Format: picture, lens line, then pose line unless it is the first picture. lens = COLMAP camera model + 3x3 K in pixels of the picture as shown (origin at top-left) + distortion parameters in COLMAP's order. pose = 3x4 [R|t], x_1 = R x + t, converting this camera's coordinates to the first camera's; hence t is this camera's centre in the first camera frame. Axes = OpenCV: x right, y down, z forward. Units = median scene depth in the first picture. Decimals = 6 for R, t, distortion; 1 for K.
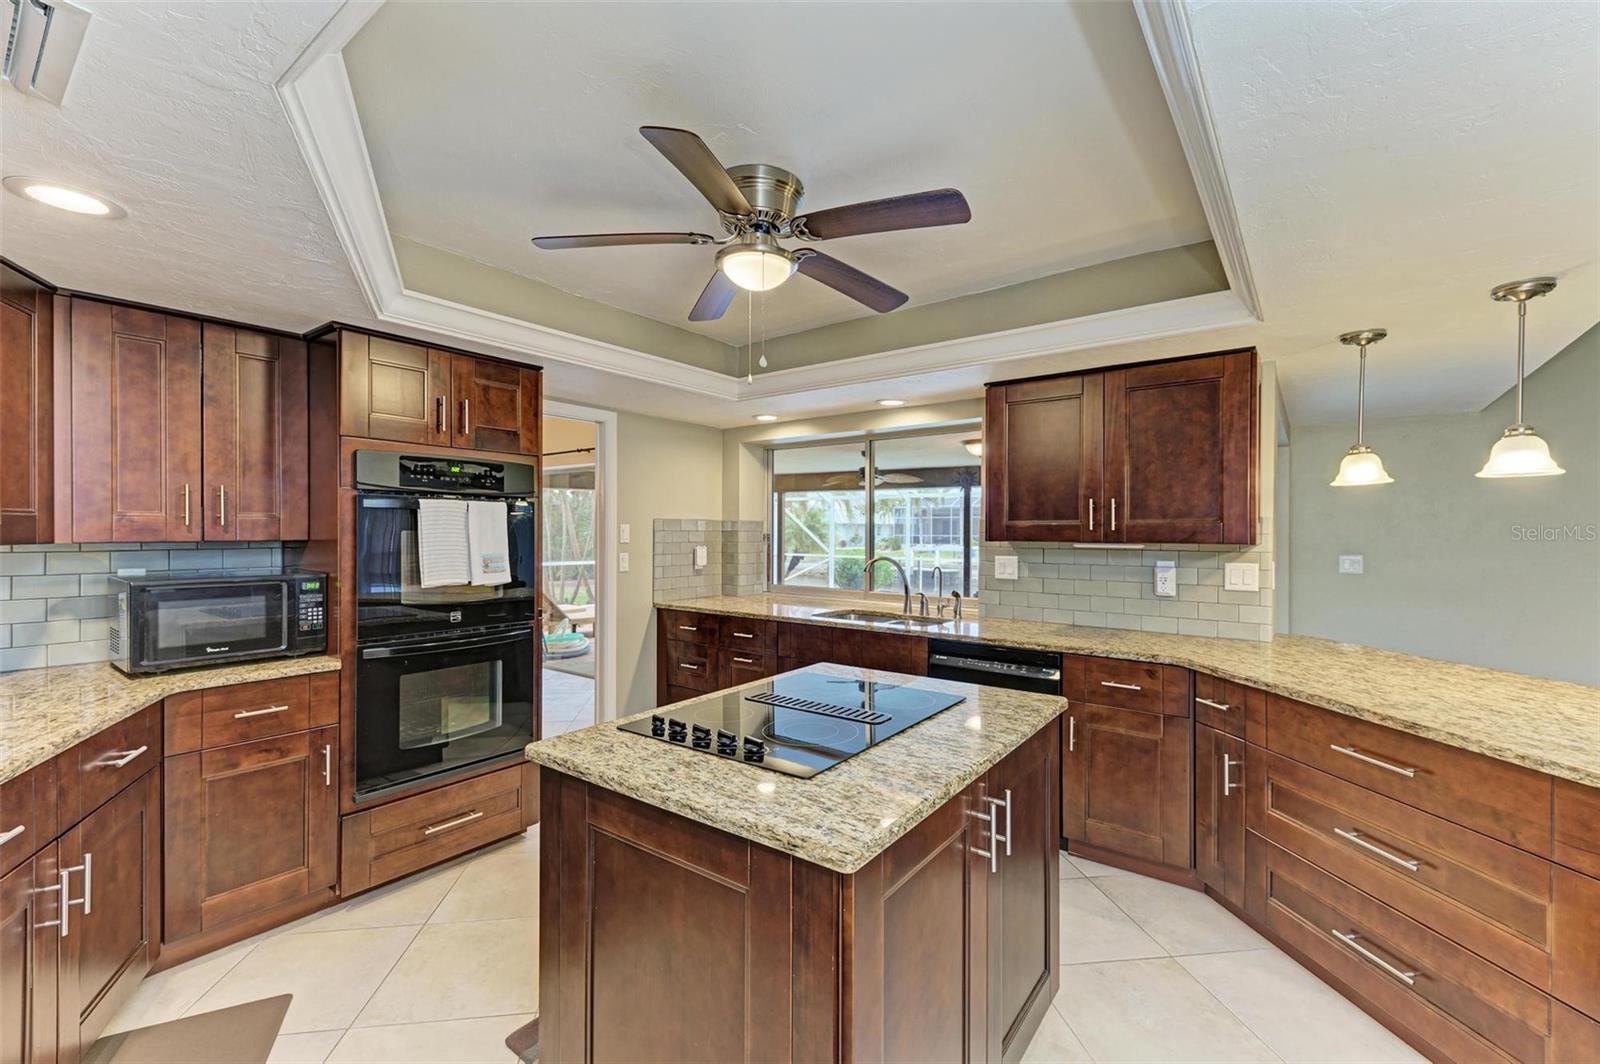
lens RADIAL K [[681.0, 0, 801.4], [0, 681.0, 528.4], [0, 0, 1]] dist [0.029974, 0.000140]
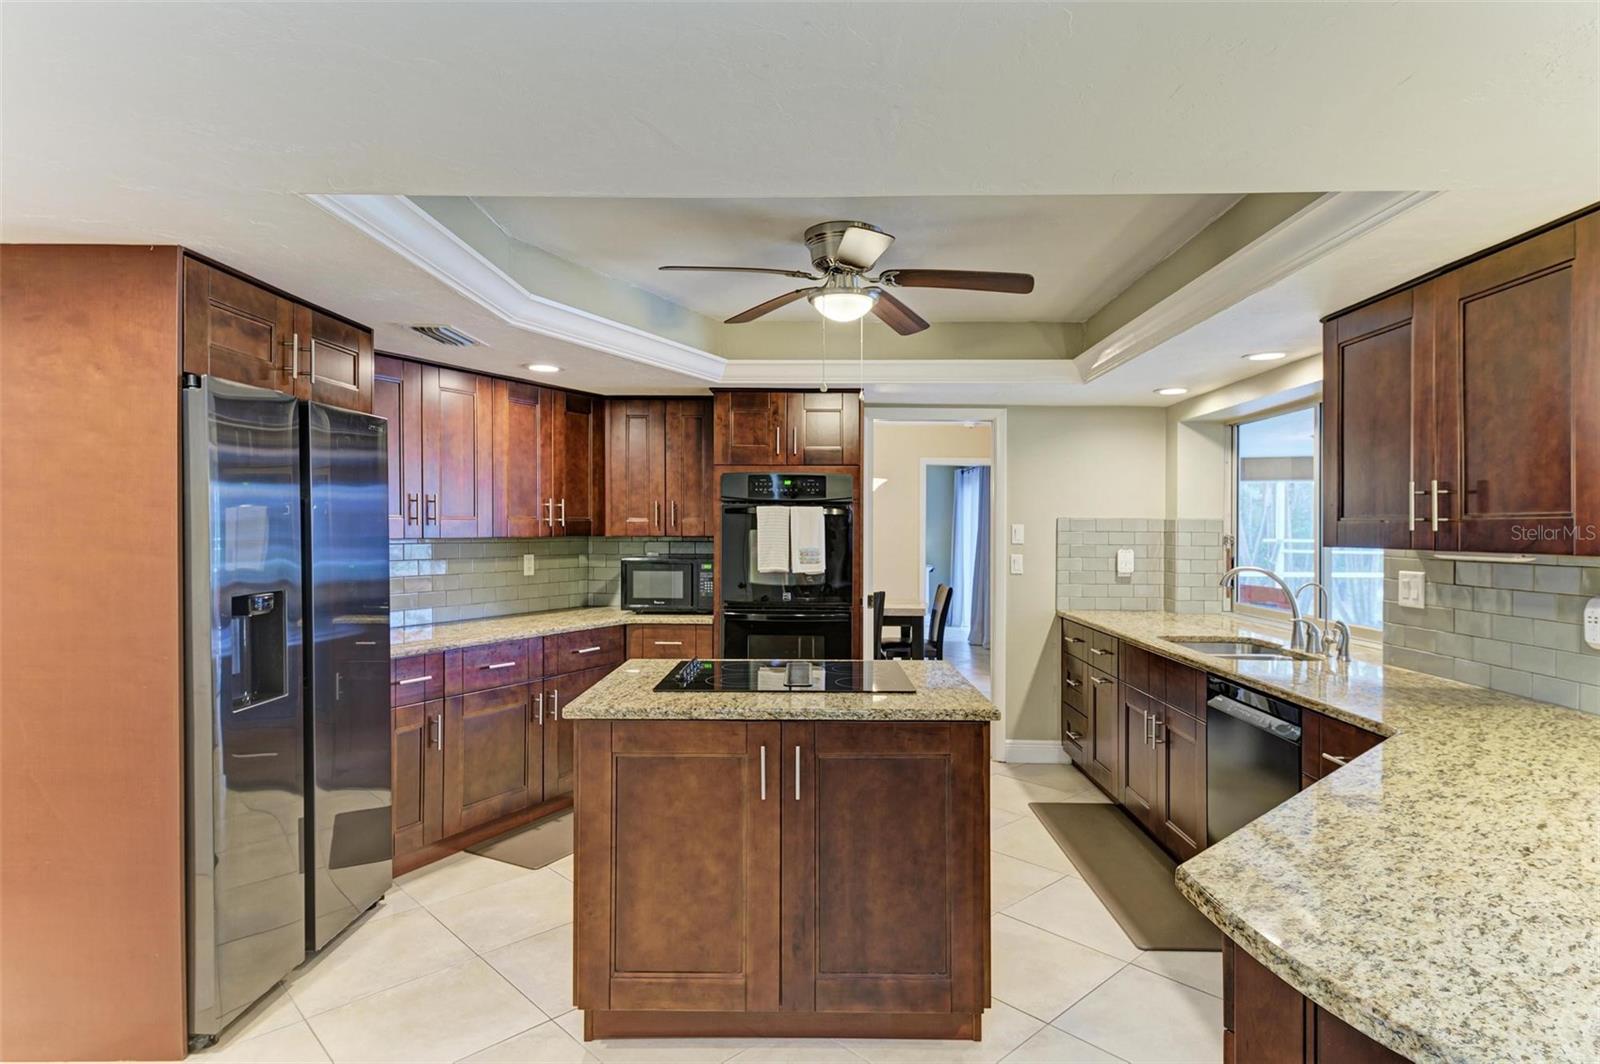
lens RADIAL K [[849.9, 0, 808.6], [0, 849.9, 539.5], [0, 0, 1]] dist [0.030748, -0.000301]
pose [[0.601715, 0.010841, -0.798637, 0.758341], [-0.001370, 0.999920, 0.012542, 0.001297], [0.798710, -0.006452, 0.601682, 0.069113]]
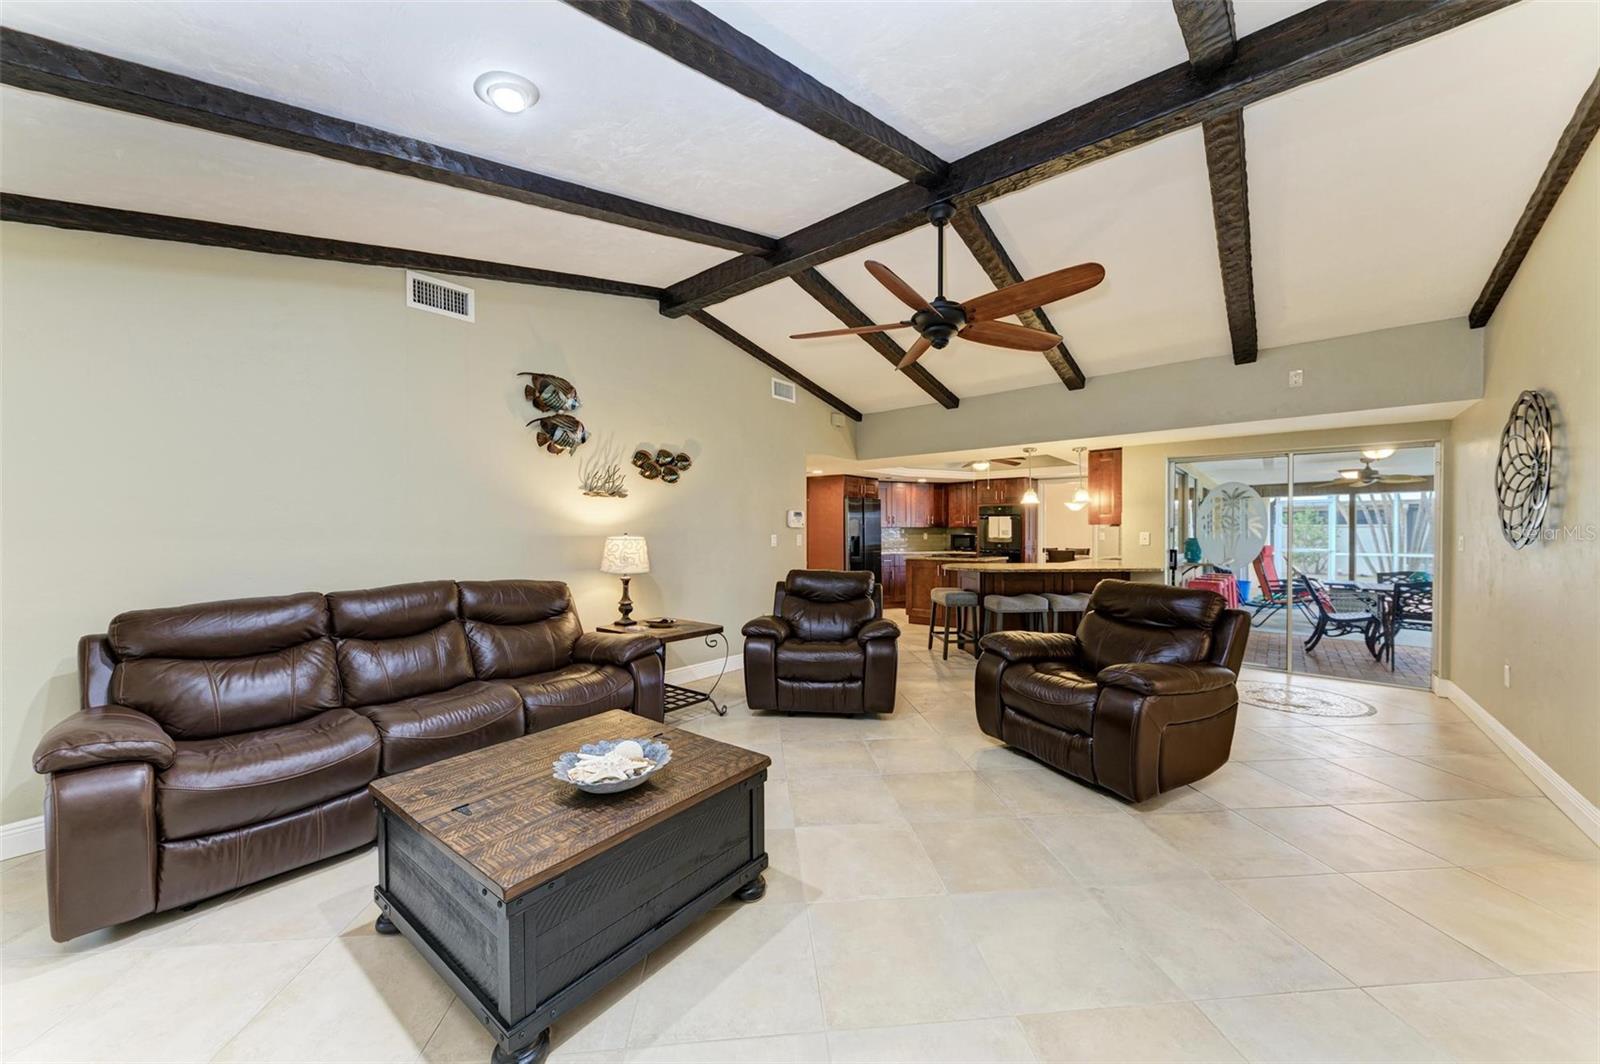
lens RADIAL K [[586.5, 0, 806.8], [0, 586.5, 532.0], [0, 0, 1]] dist [0.017386, 0.000061]
pose [[-0.018787, -0.004061, -0.999815, 2.784960], [0.001903, 0.999990, -0.004098, 0.056234], [0.999822, -0.001980, -0.018779, -0.049236]]
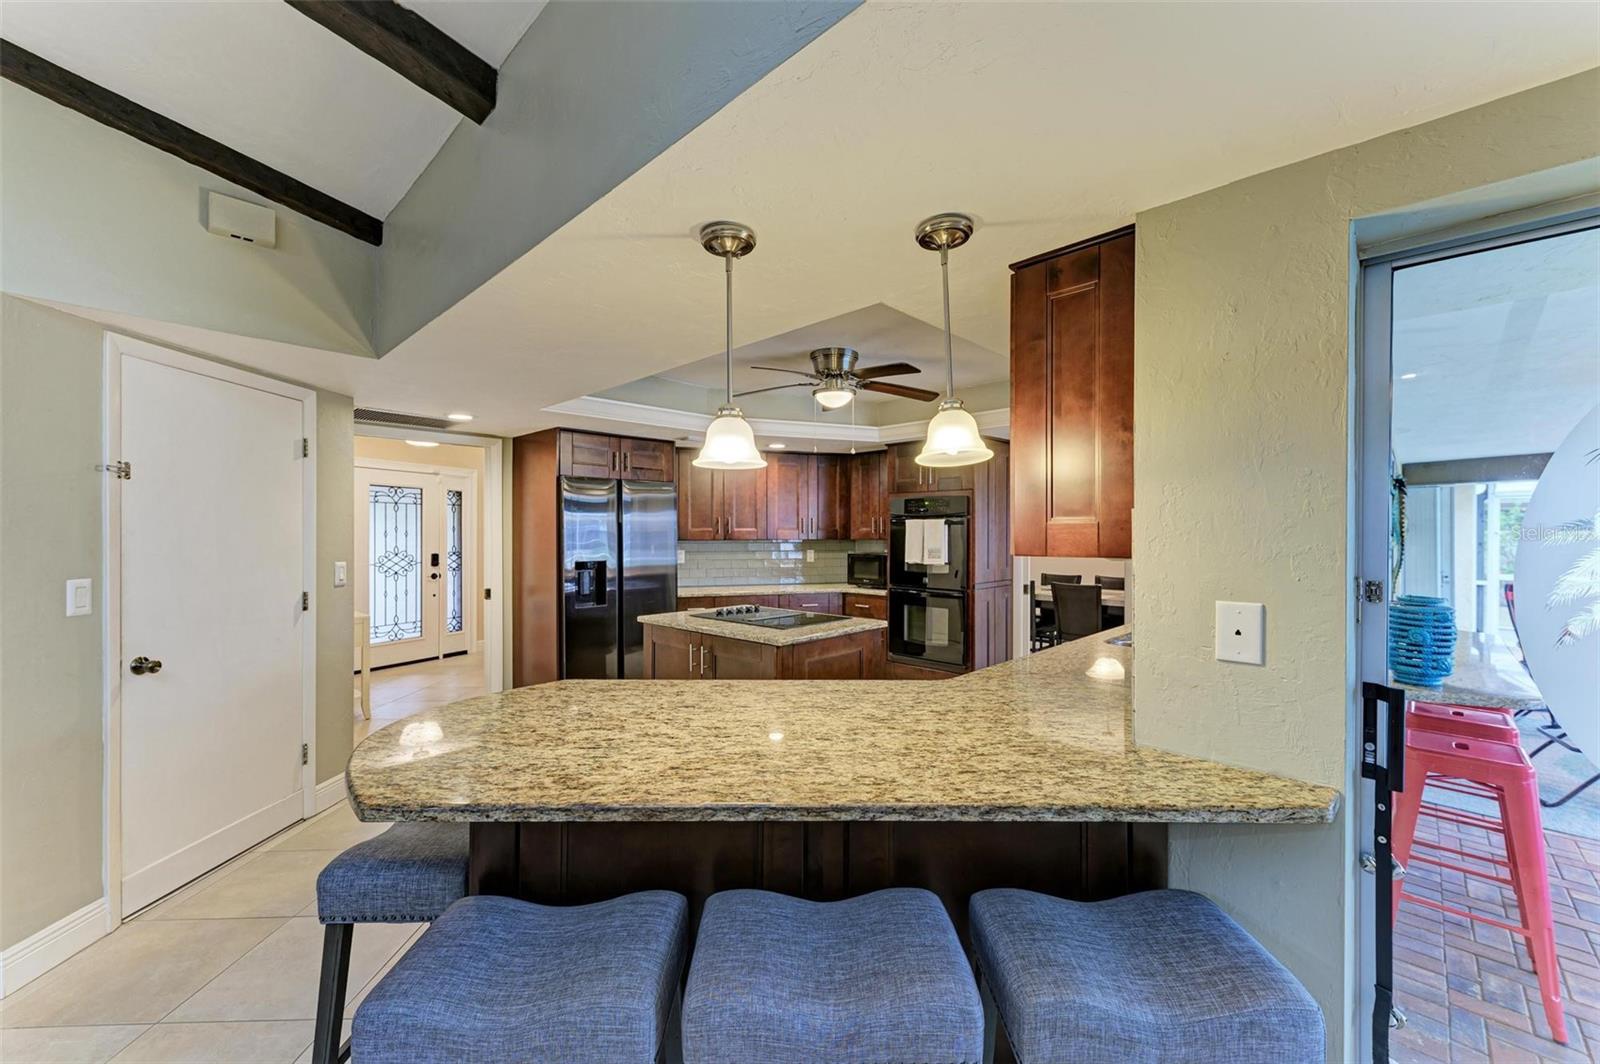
lens RADIAL K [[631.8, 0, 814.8], [0, 631.8, 536.7], [0, 0, 1]] dist [0.002237, 0.000099]
pose [[-0.090761, 0.001750, -0.995871, 1.216127], [-0.001125, 0.999998, 0.001860, 0.003850], [0.995872, 0.001290, -0.090759, 0.812758]]
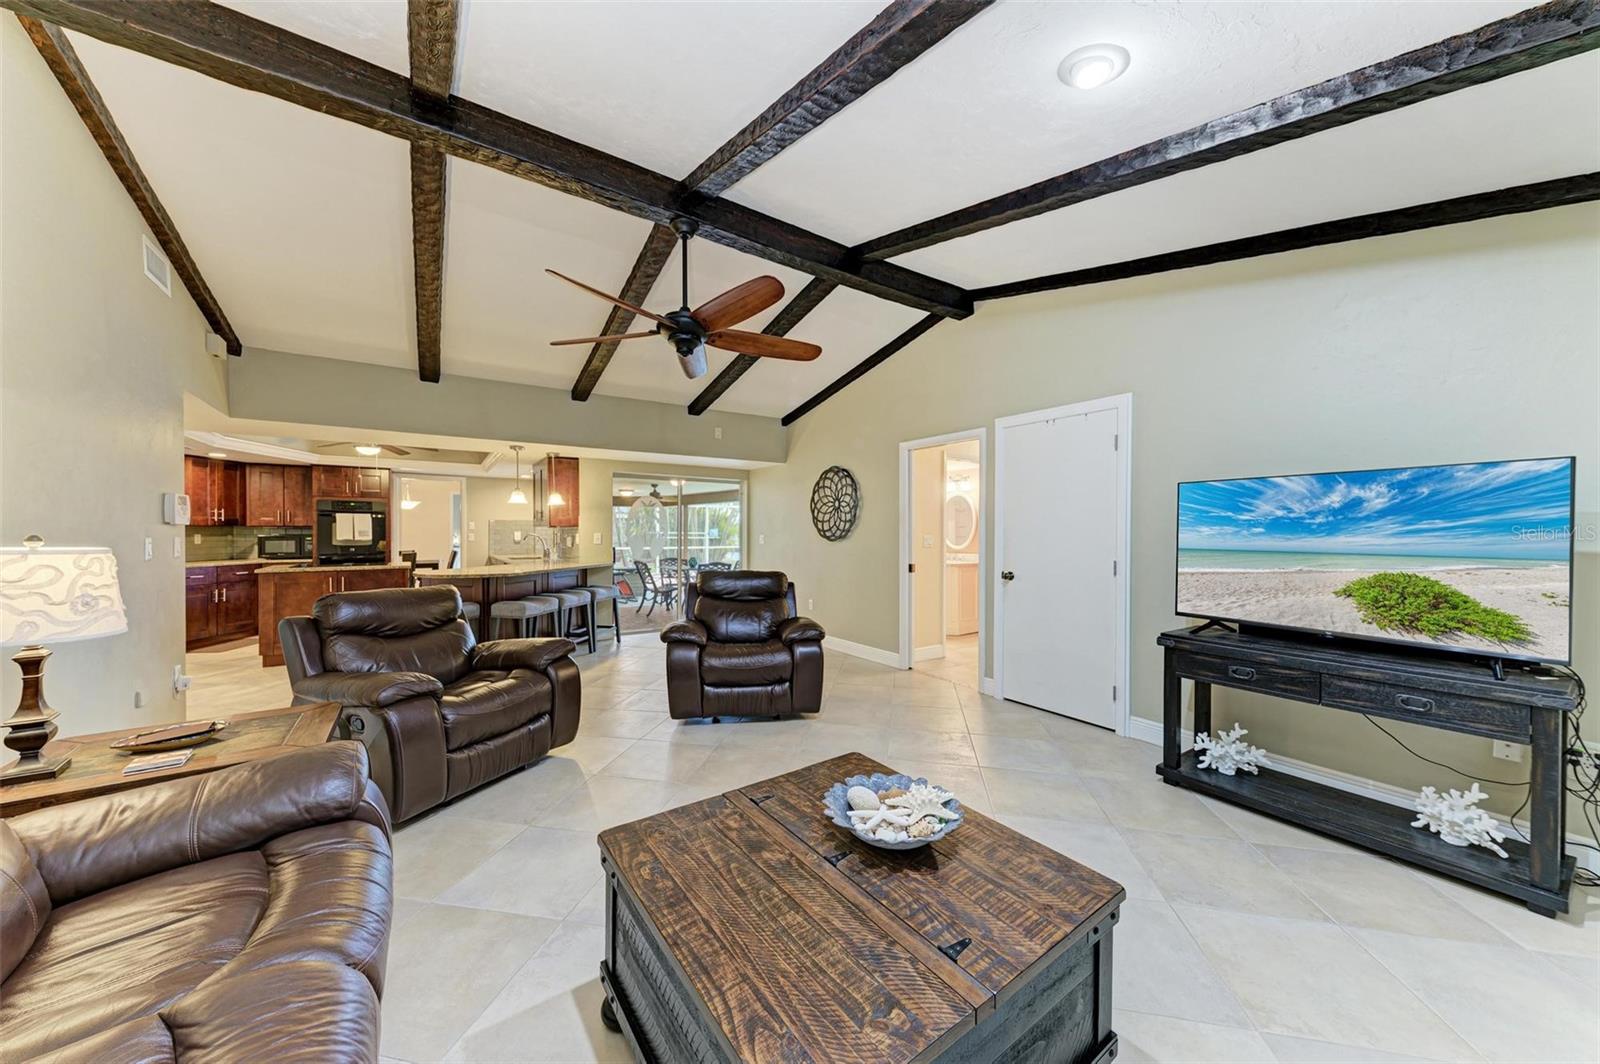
lens RADIAL K [[545.2, 0, 813.4], [0, 545.2, 534.5], [0, 0, 1]] dist [0.002621, -0.000067]
pose [[0.956691, -0.002117, -0.291098, 2.209557], [0.003478, 0.999985, 0.004157, 0.051345], [0.291085, -0.004990, 0.956684, -0.786489]]
